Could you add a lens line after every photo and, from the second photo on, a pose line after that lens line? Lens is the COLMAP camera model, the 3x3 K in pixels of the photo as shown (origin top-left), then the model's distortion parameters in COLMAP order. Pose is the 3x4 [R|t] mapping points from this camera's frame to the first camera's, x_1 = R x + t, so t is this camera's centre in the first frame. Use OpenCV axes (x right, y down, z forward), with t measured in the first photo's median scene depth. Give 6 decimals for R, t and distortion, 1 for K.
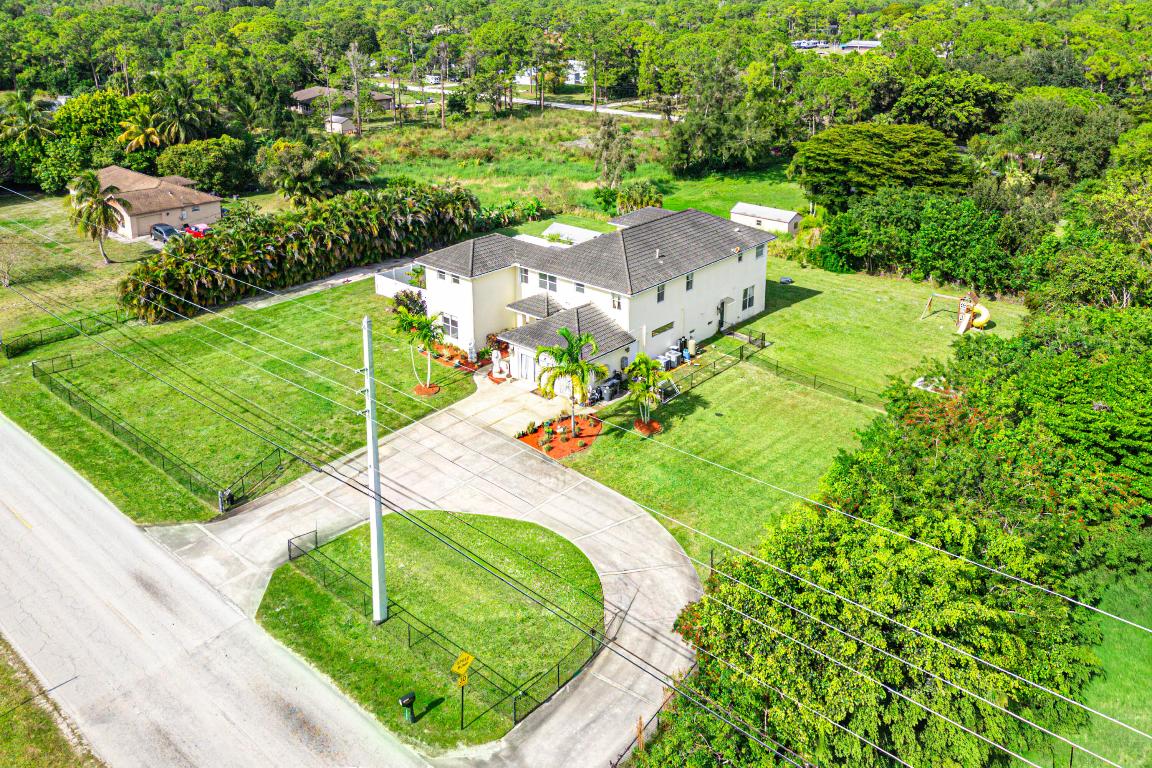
lens RADIAL K [[874.4, 0, 572.6], [0, 874.4, 385.8], [0, 0, 1]] dist [0.020888, -0.005344]
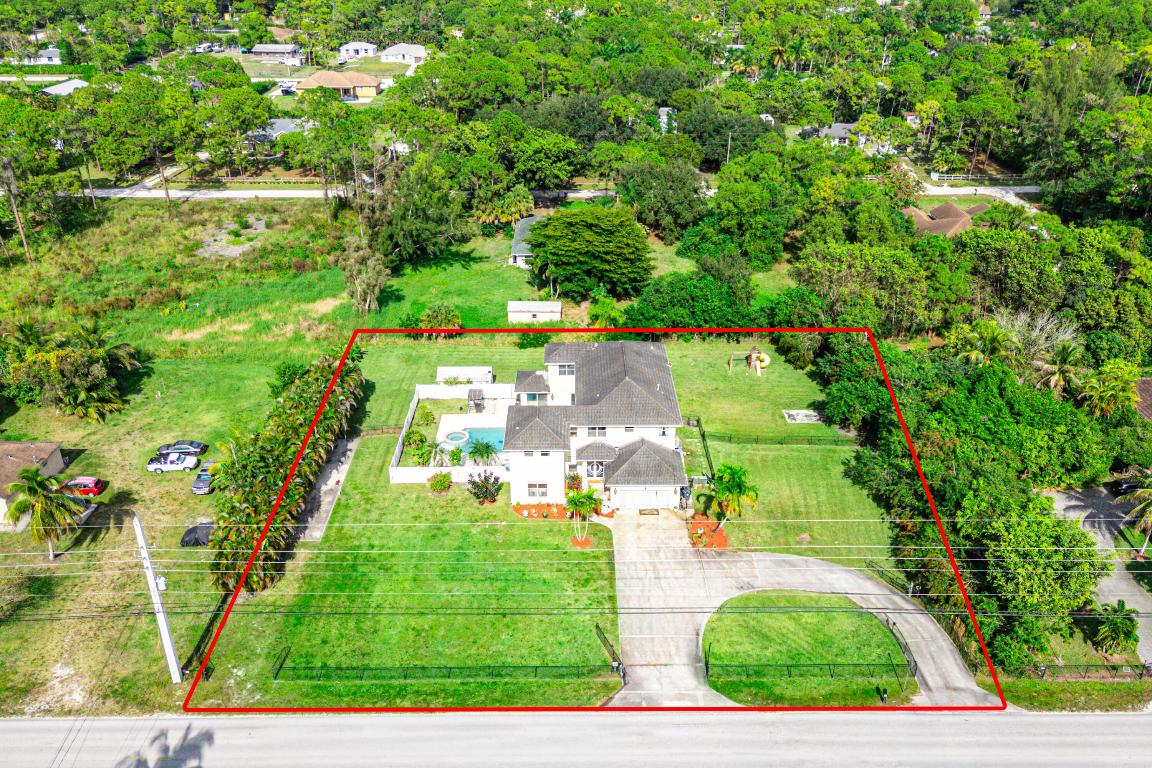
lens RADIAL K [[874.4, 0, 572.6], [0, 874.4, 385.8], [0, 0, 1]] dist [0.020888, -0.005344]
pose [[0.741678, -0.304078, 0.597872, -0.923227], [0.283555, 0.949915, 0.131369, -0.407211], [-0.607873, 0.072096, 0.790754, -0.081187]]
